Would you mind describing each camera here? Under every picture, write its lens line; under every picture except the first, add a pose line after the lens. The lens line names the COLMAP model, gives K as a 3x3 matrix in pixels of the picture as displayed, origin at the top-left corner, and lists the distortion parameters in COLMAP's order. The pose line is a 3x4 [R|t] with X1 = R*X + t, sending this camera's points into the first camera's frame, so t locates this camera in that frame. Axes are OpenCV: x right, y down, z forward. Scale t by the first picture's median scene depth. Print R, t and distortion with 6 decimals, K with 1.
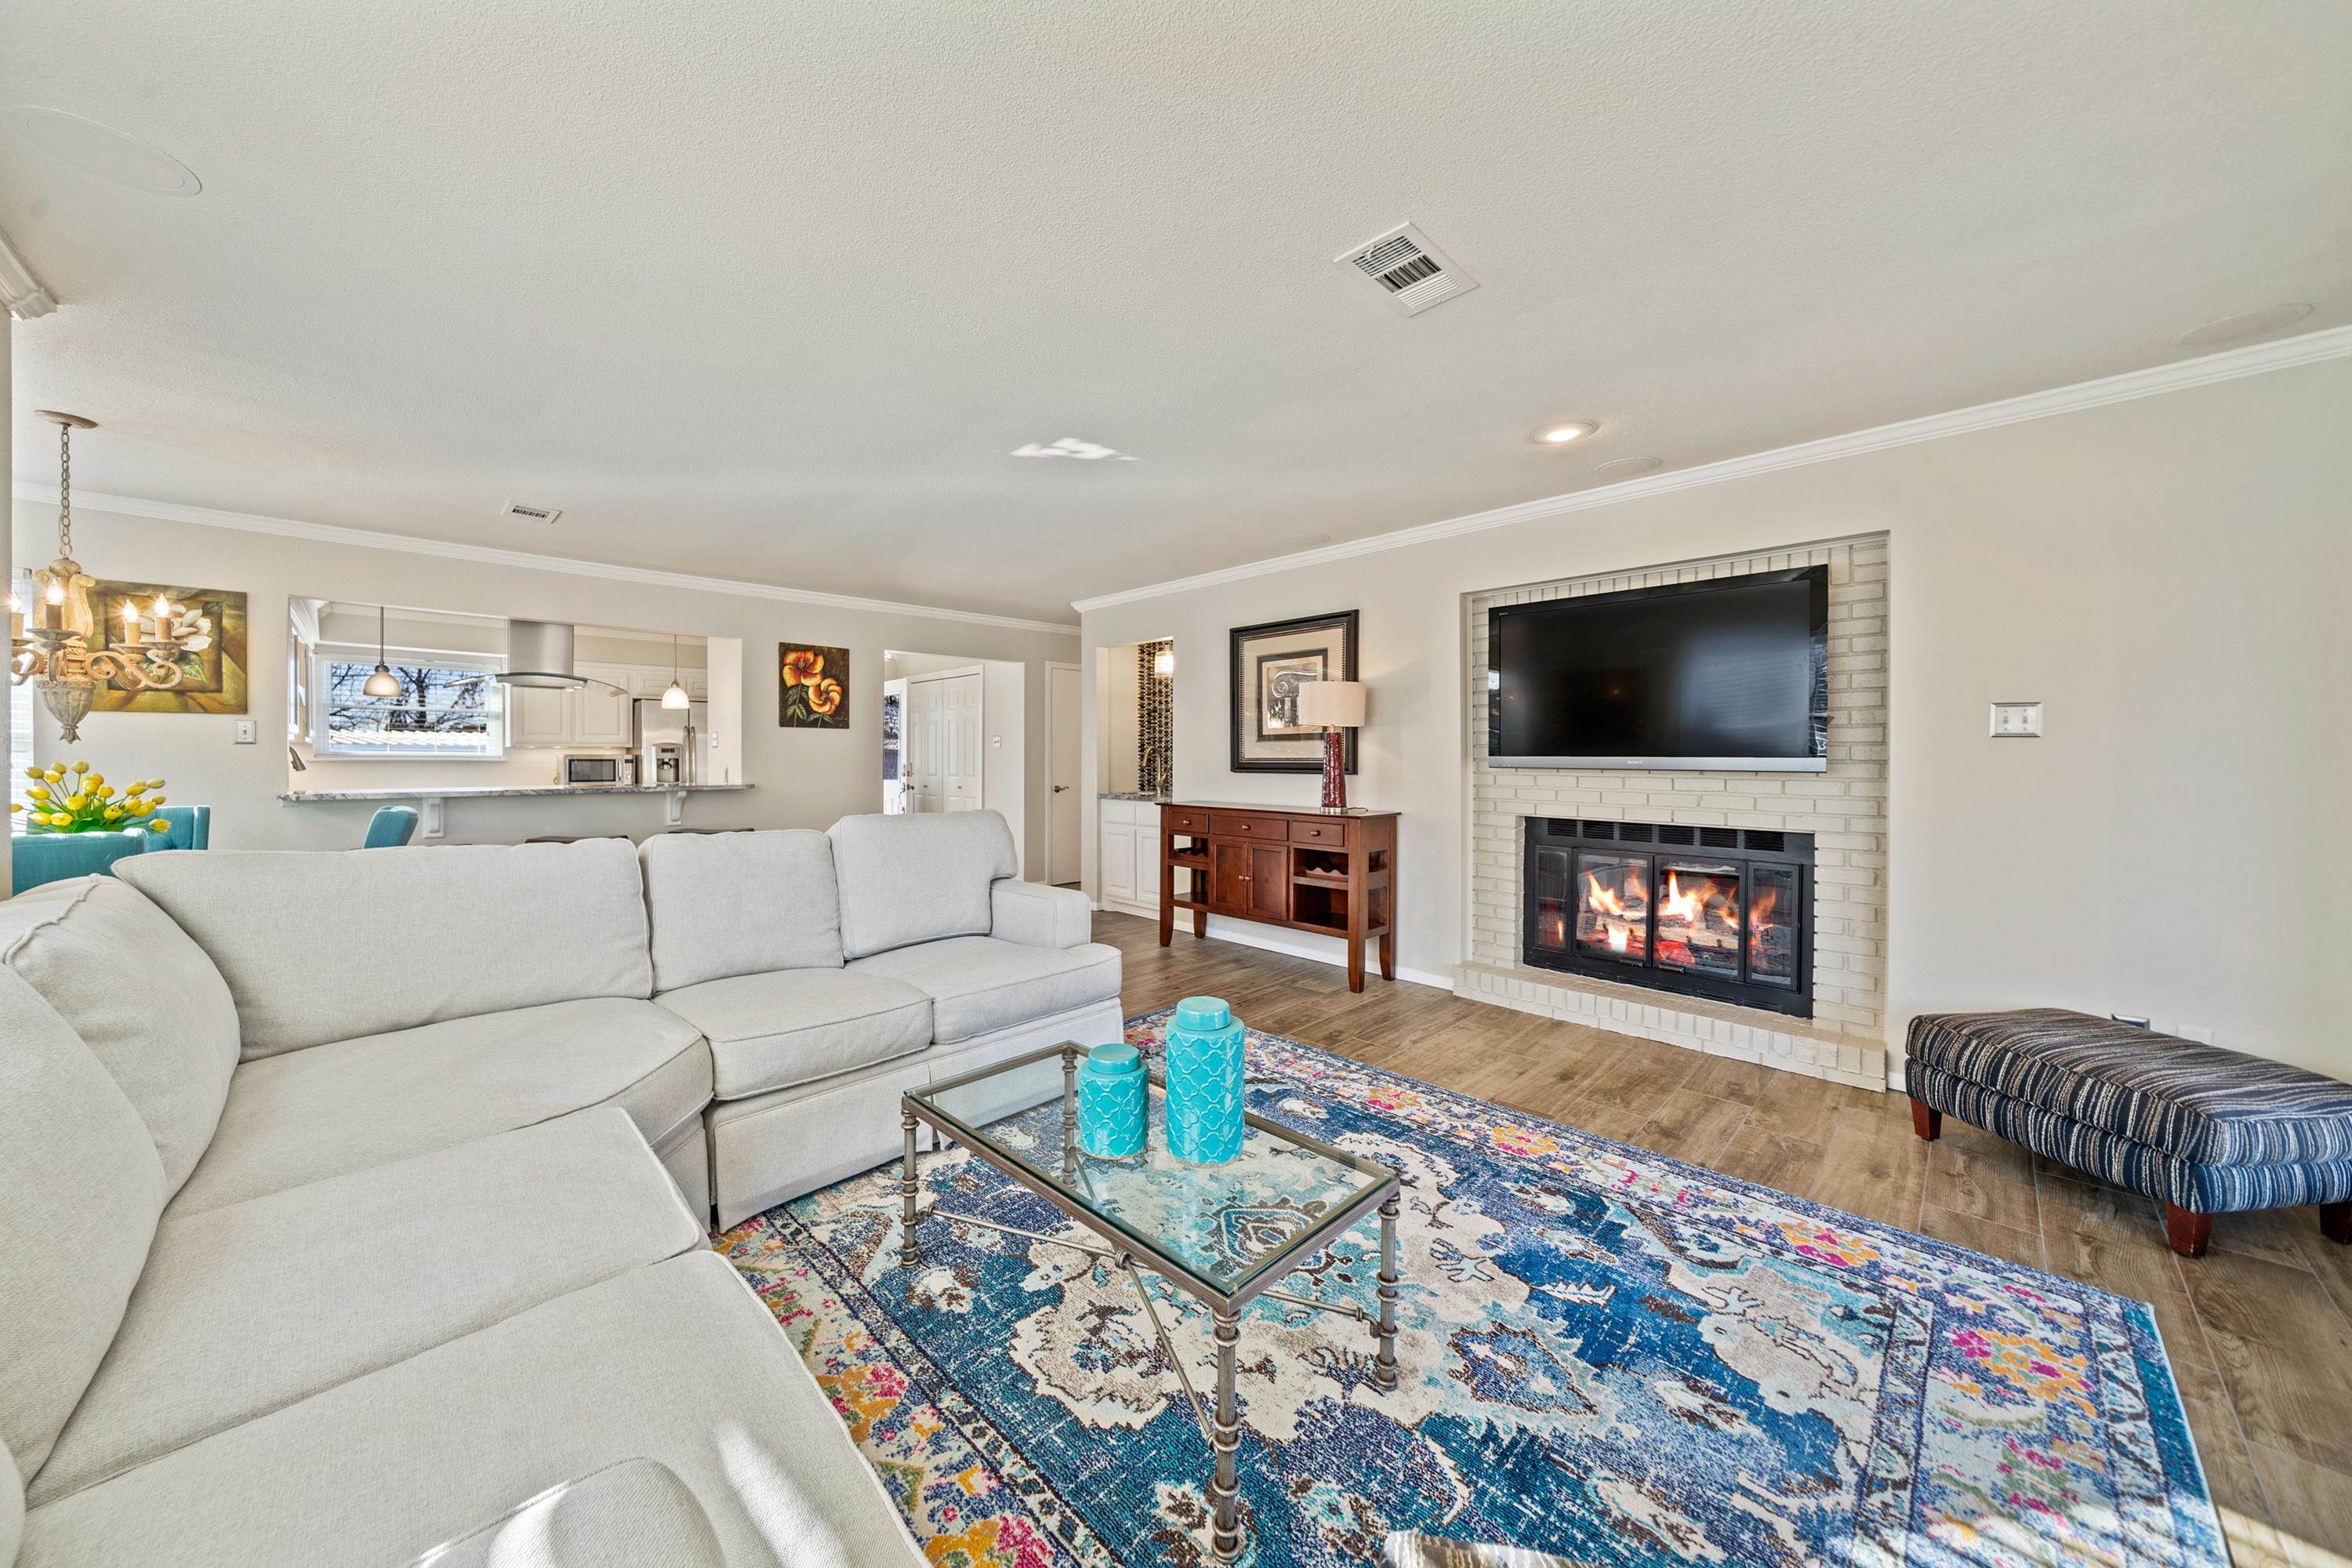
lens RADIAL K [[803.2, 0, 1160.8], [0, 803.2, 776.4], [0, 0, 1]] dist [-0.010447, 0.000522]
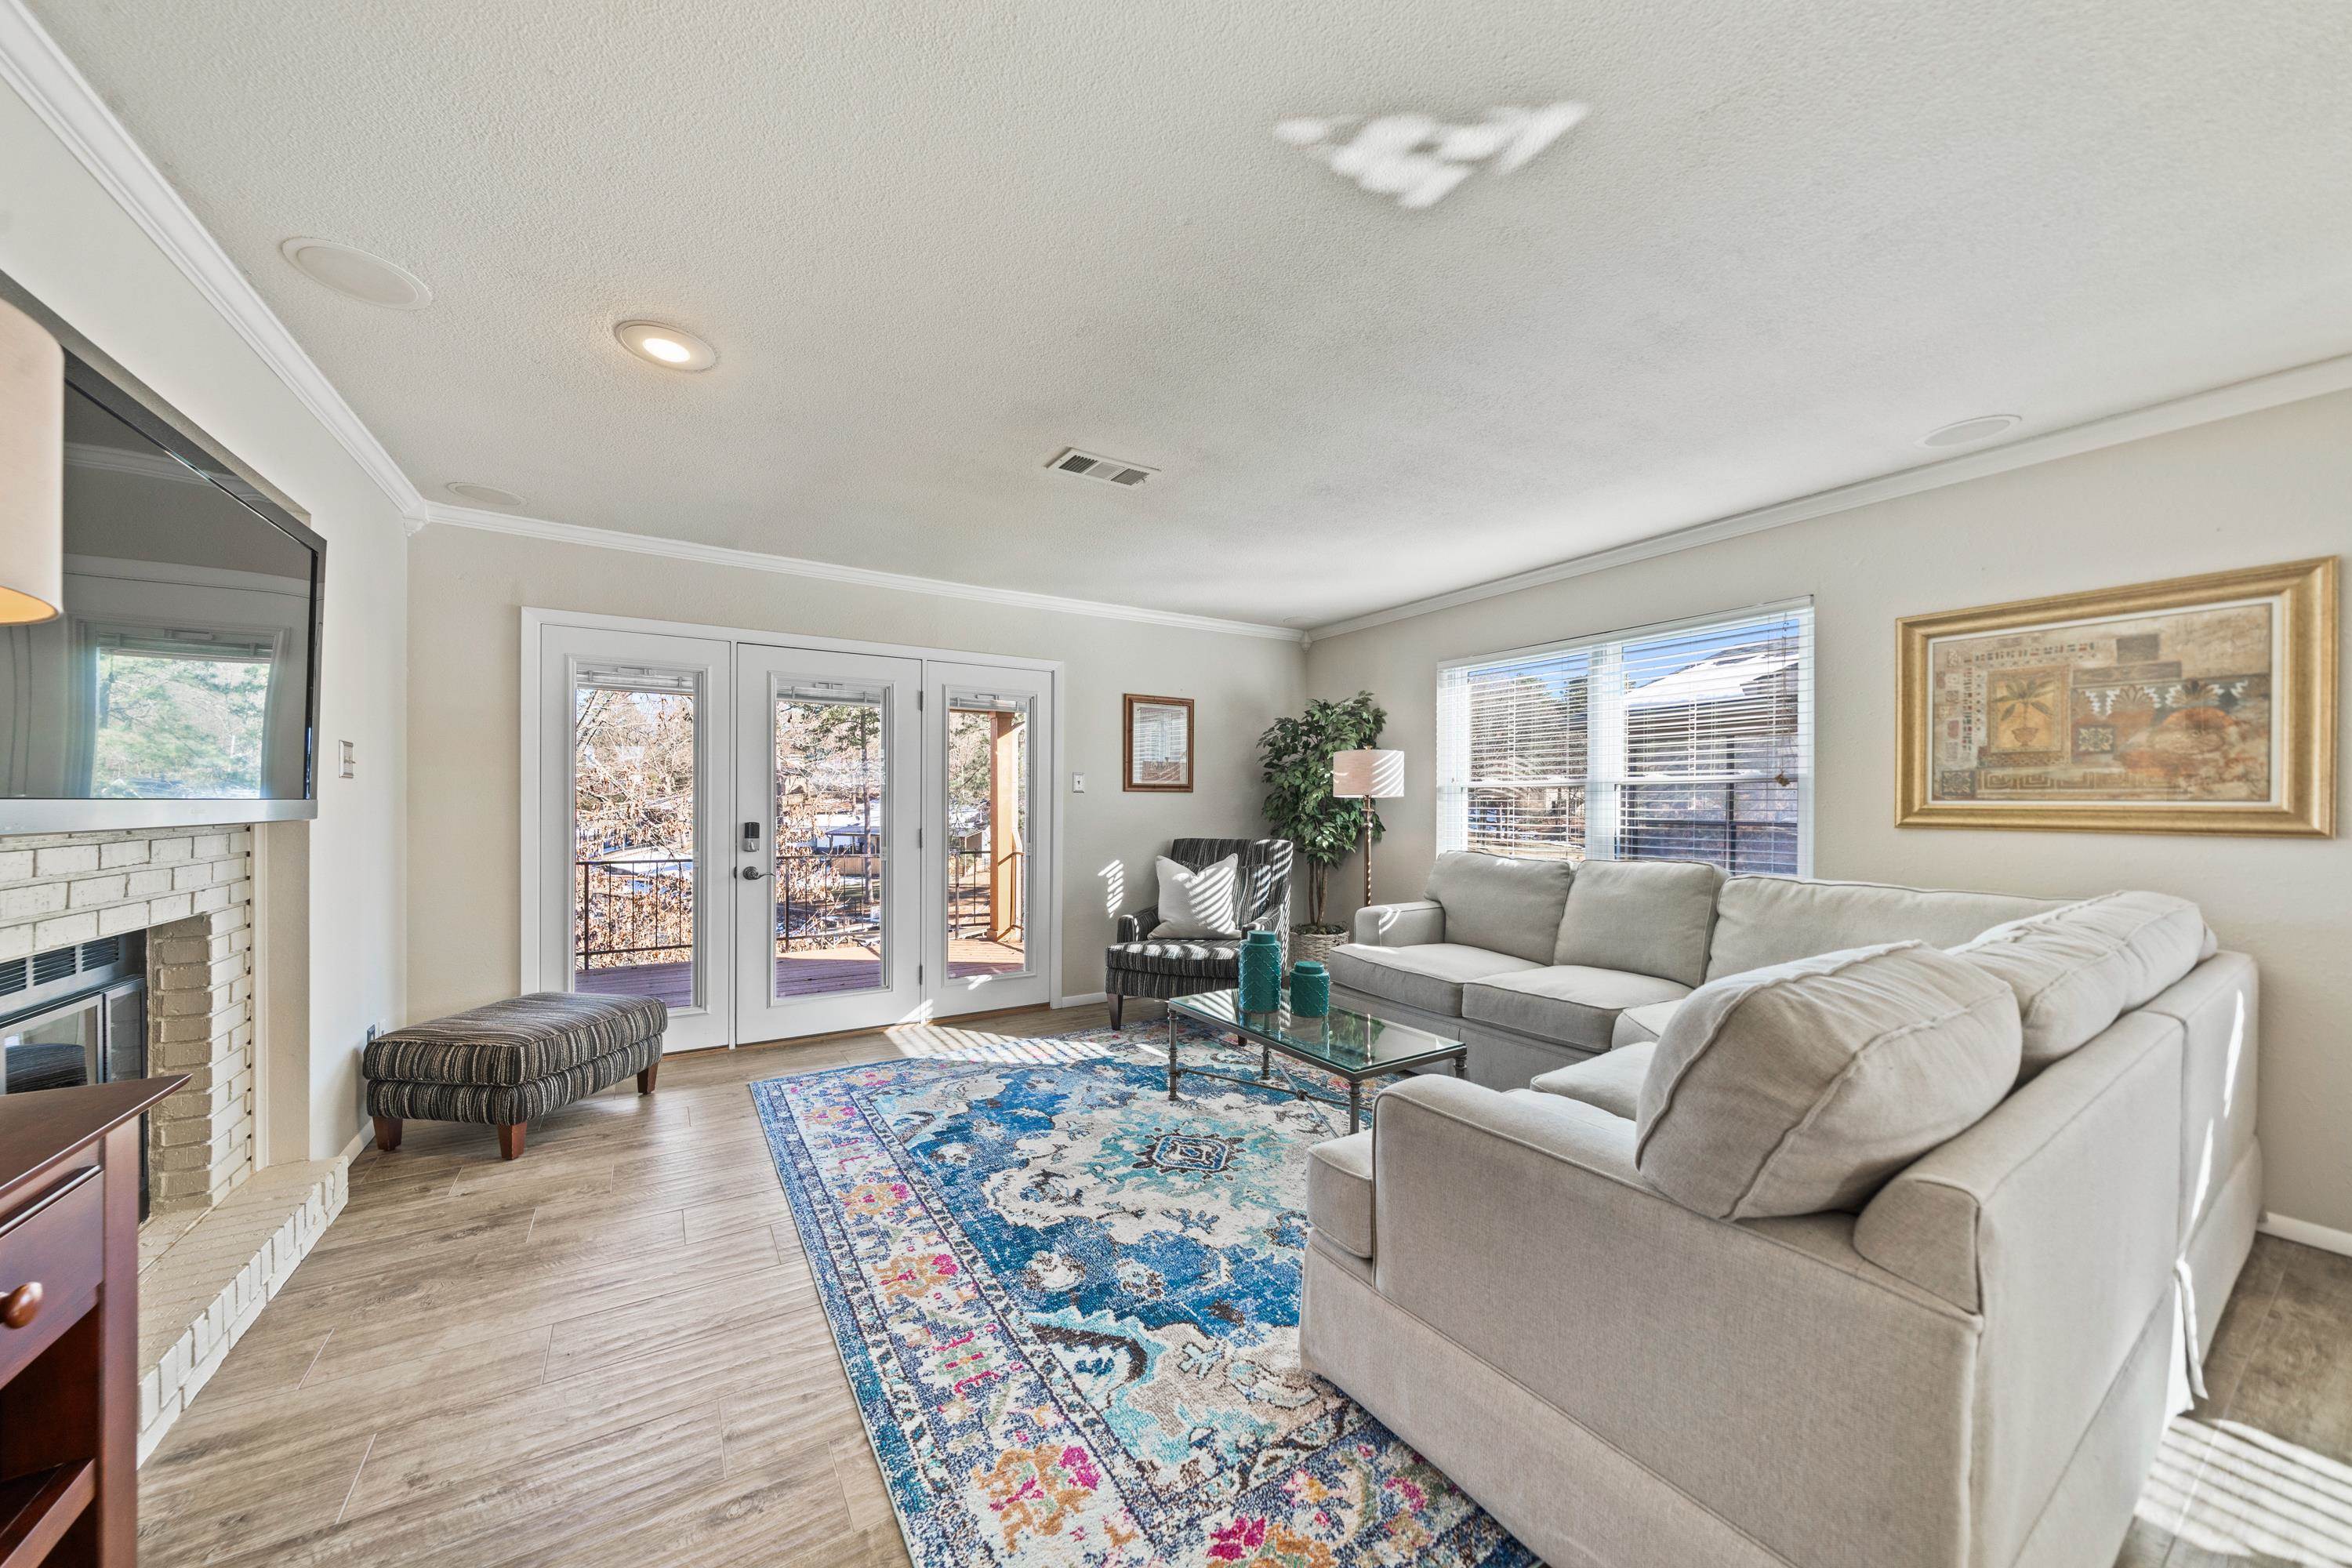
lens RADIAL K [[803.2, 0, 1163.1], [0, 803.2, 799.5], [0, 0, 1]] dist [-0.010447, 0.000522]
pose [[-0.975339, -0.010195, 0.220478, -0.076533], [-0.003686, 0.999546, 0.029914, -0.043239], [-0.220683, 0.028363, -0.974933, 1.574865]]
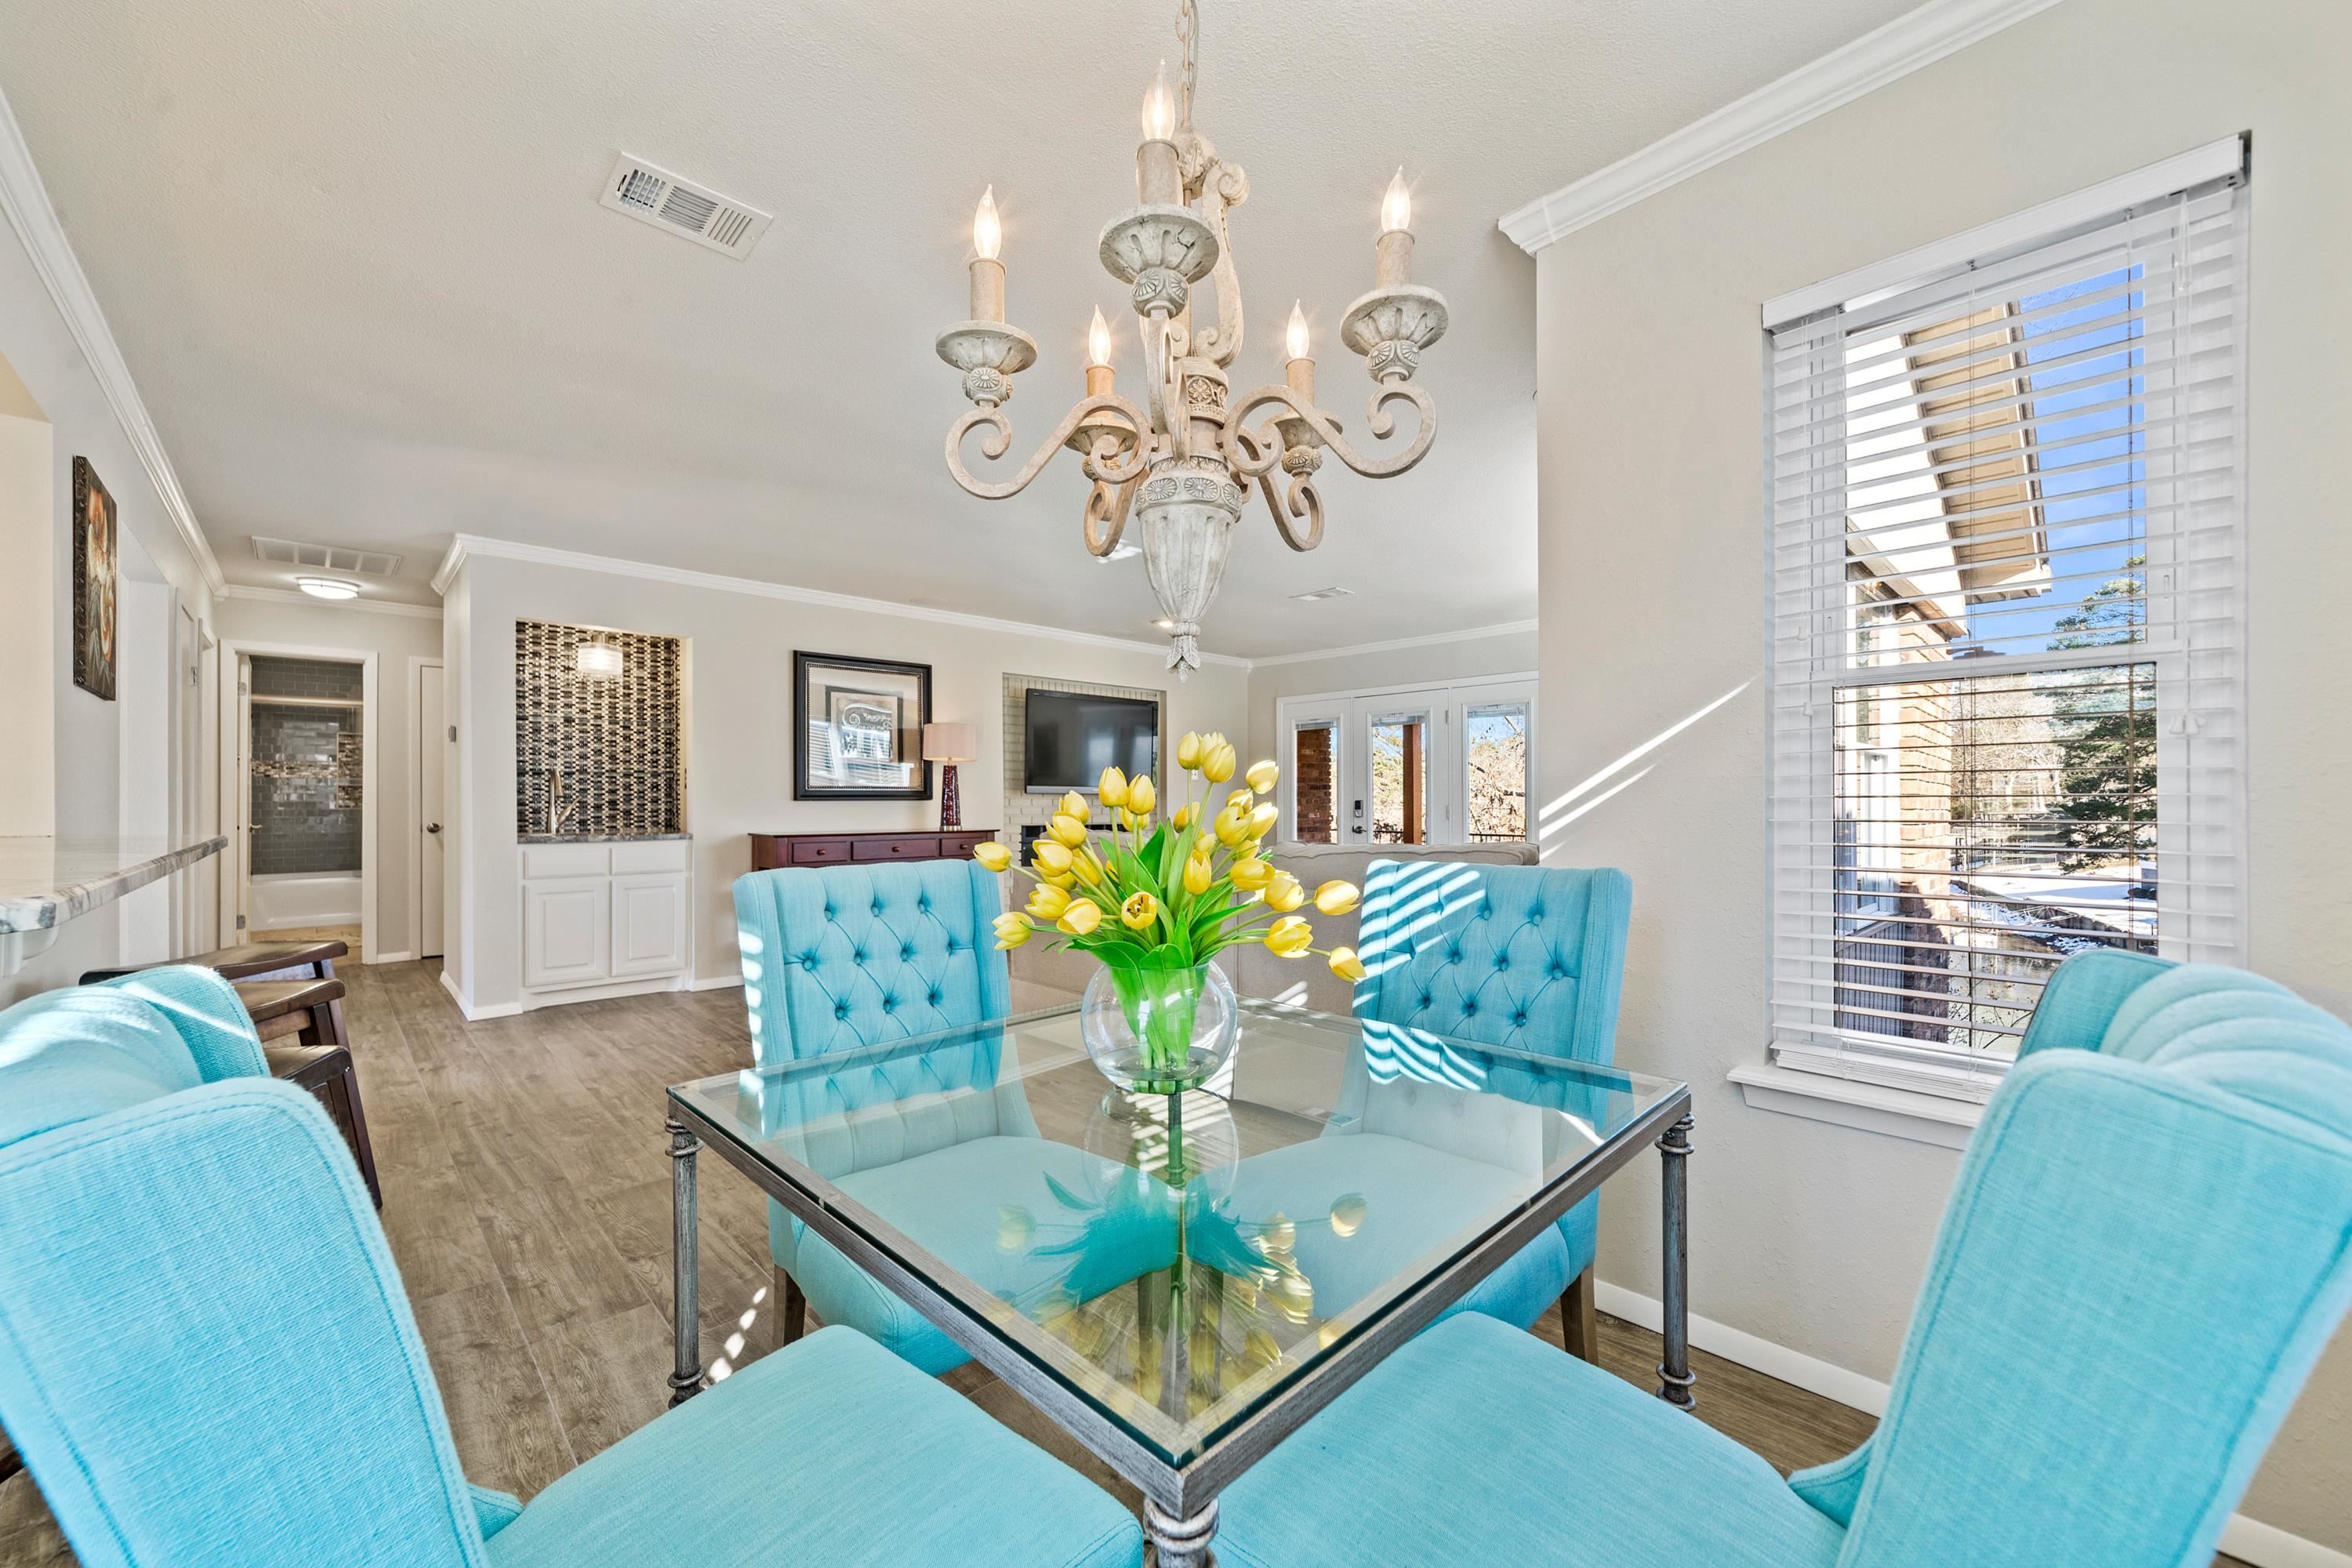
lens RADIAL K [[884.9, 0, 1155.0], [0, 884.9, 802.7], [0, 0, 1]] dist [-0.004990, 0.000438]
pose [[0.022554, -0.007315, 0.999719, -1.667159], [0.031973, 0.999467, 0.006591, 0.006068], [-0.999234, 0.031815, 0.022776, 0.968615]]
